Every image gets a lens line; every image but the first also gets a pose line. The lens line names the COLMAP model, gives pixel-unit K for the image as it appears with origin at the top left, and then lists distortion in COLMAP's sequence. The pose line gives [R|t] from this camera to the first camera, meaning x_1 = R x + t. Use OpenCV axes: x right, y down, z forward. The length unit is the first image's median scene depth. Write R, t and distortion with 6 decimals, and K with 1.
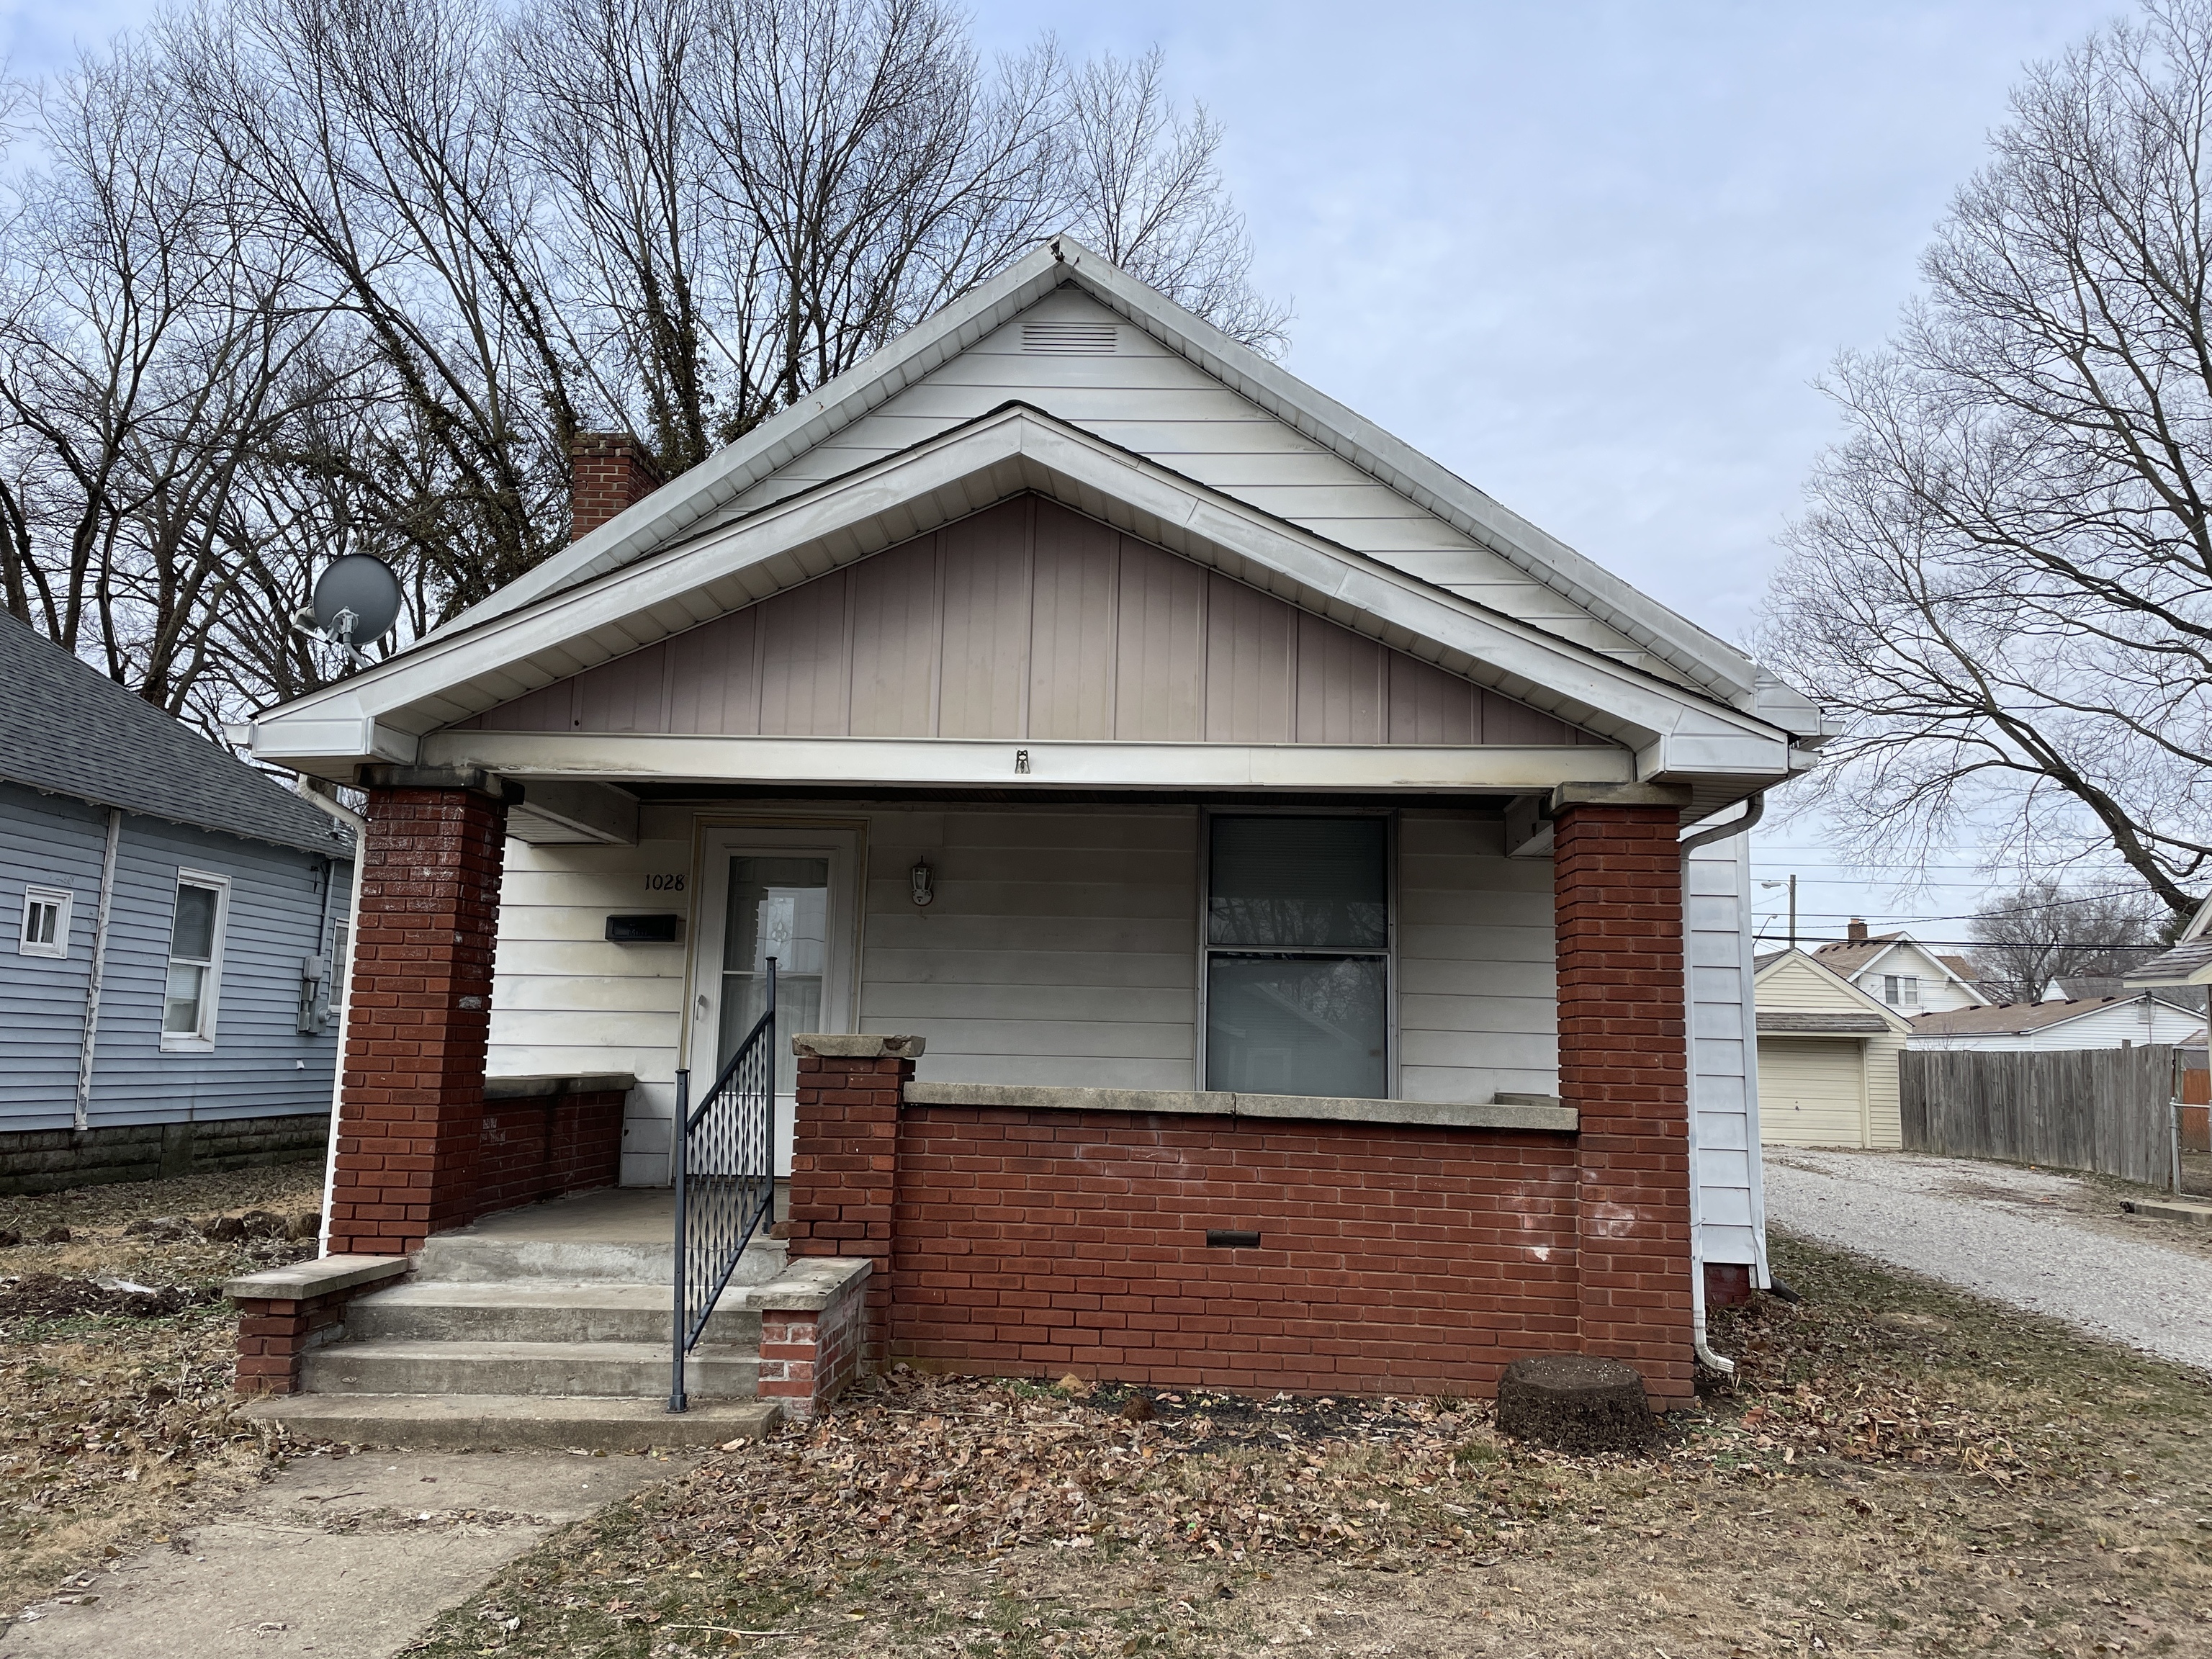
lens RADIAL K [[1677.3, 0, 1106.0], [0, 1677.3, 829.5], [0, 0, 1]] dist [0.093831, -0.117898]
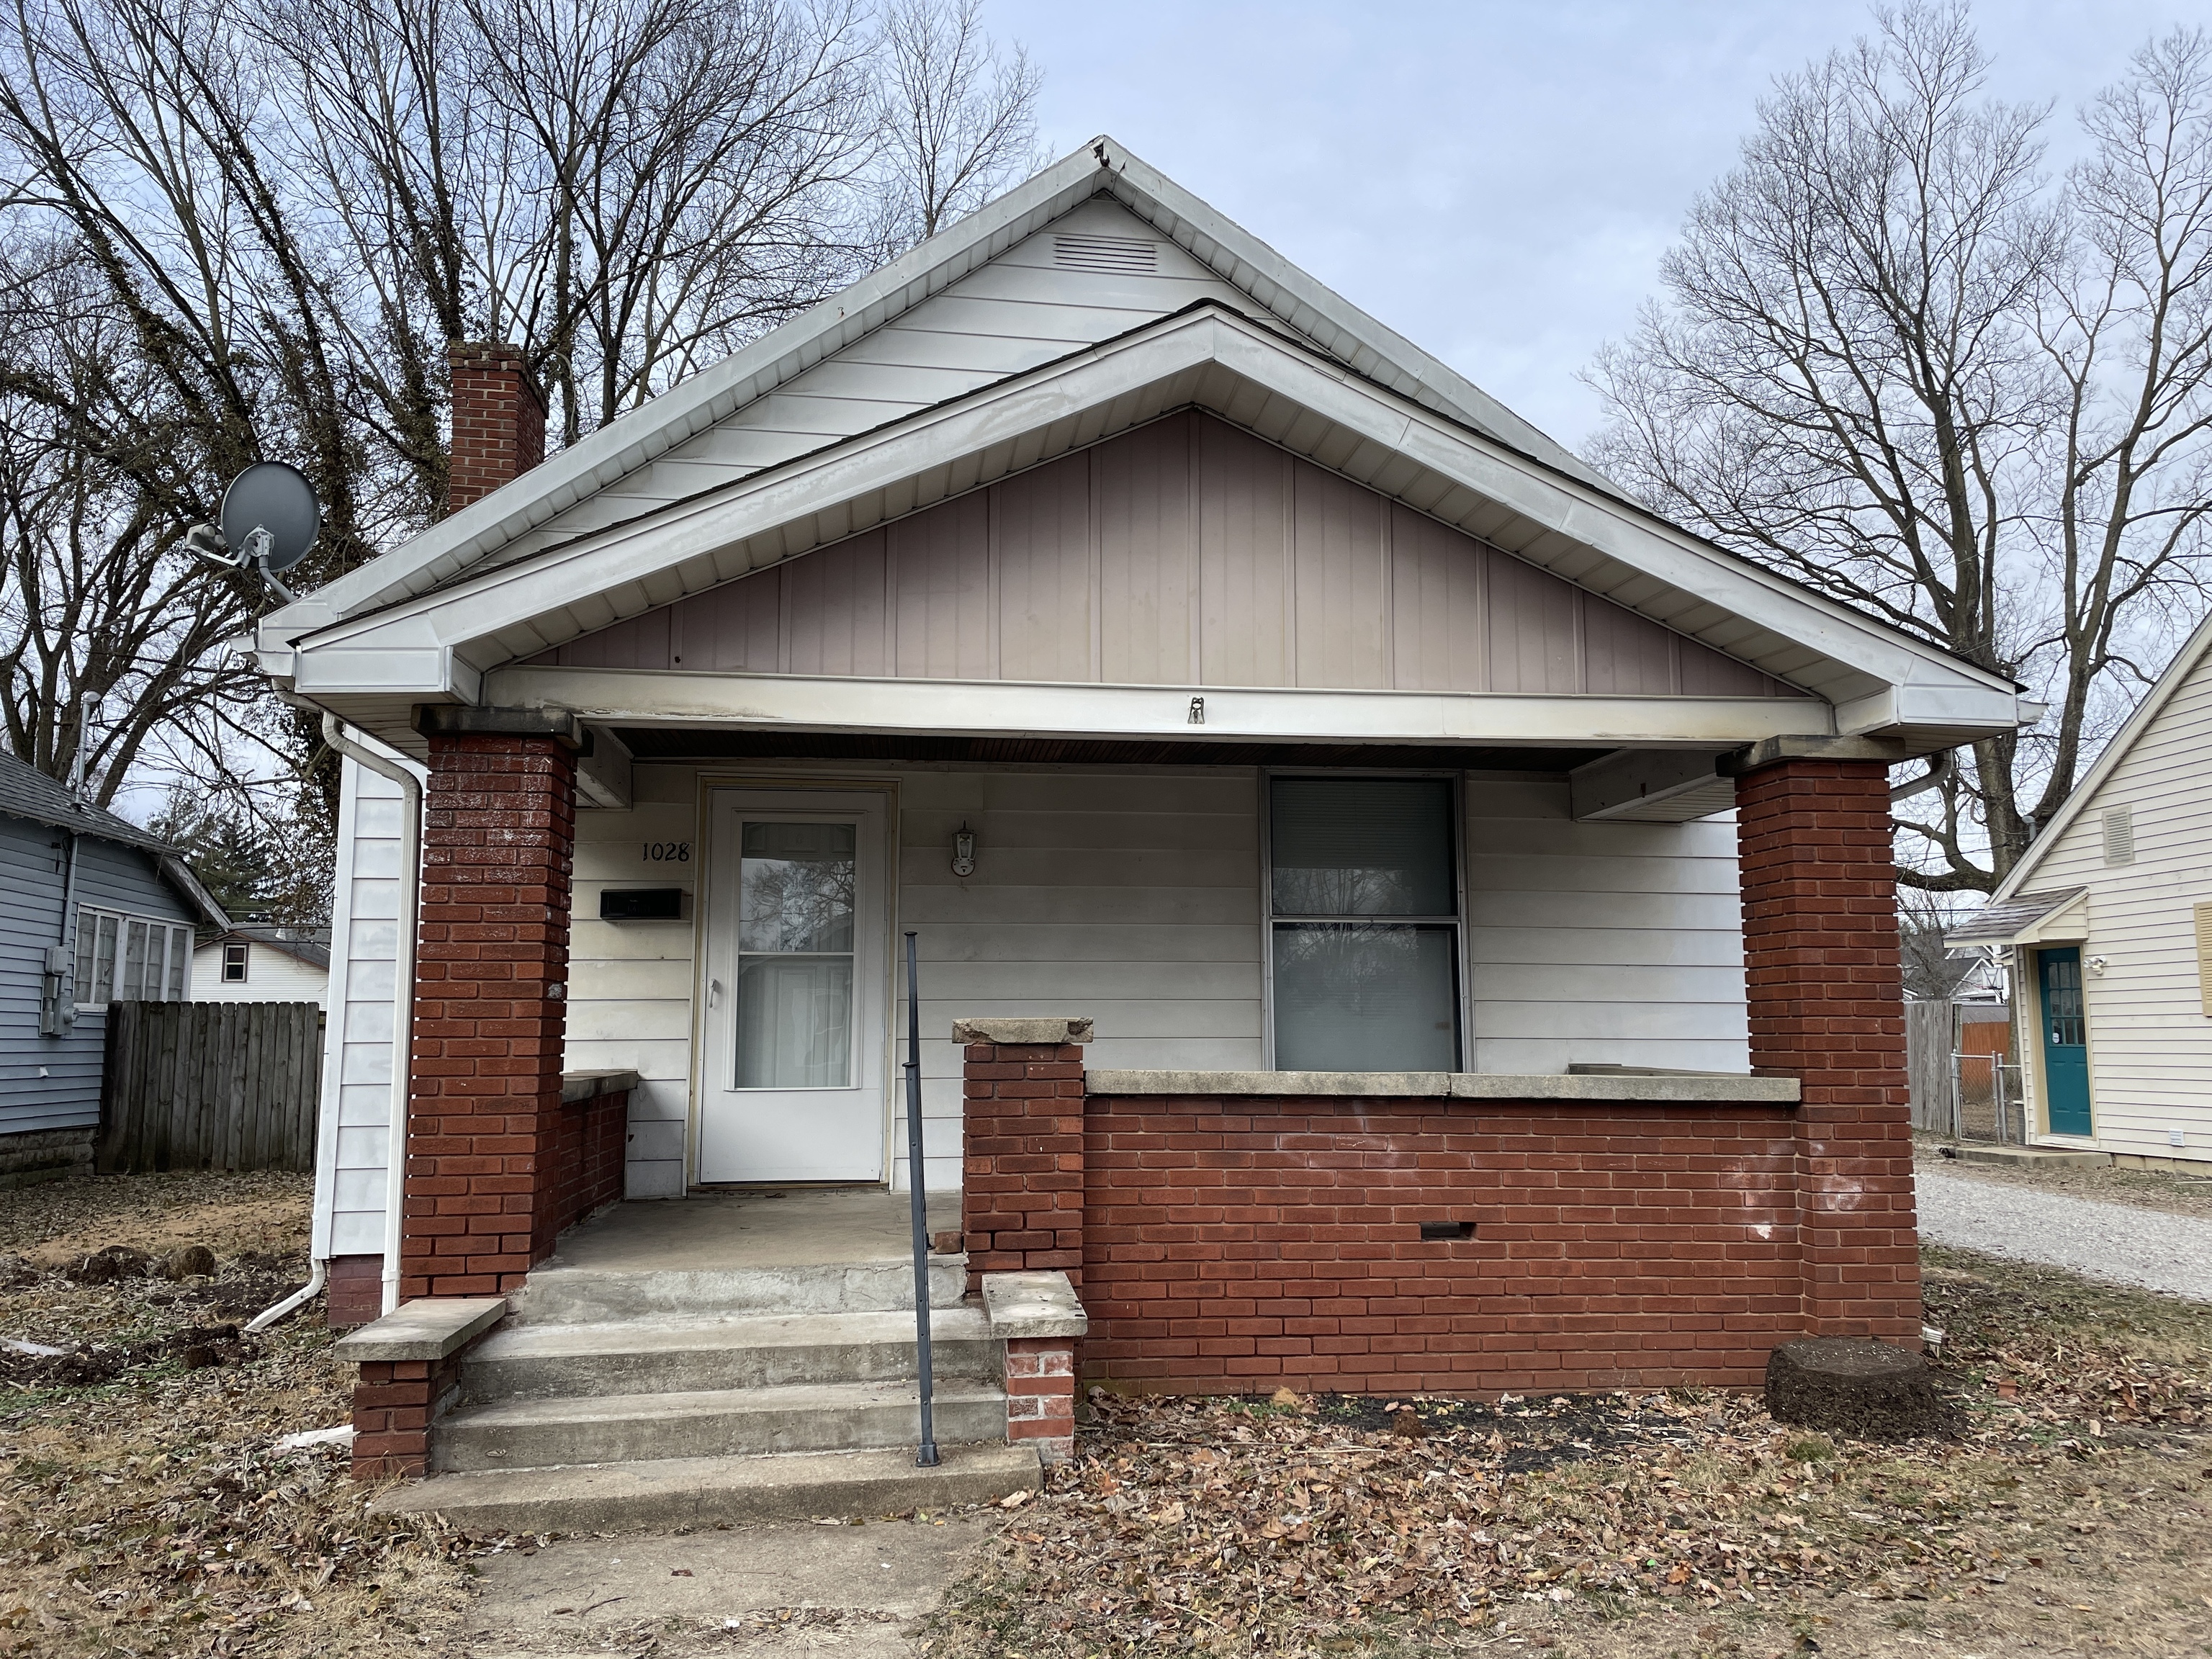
lens RADIAL K [[1673.0, 0, 1108.7], [0, 1673.0, 848.9], [0, 0, 1]] dist [0.096753, -0.117903]
pose [[0.982300, -0.005327, 0.187241, -0.273456], [0.000911, 0.999720, 0.023661, 0.012727], [-0.187314, -0.023072, 0.982029, 0.135696]]
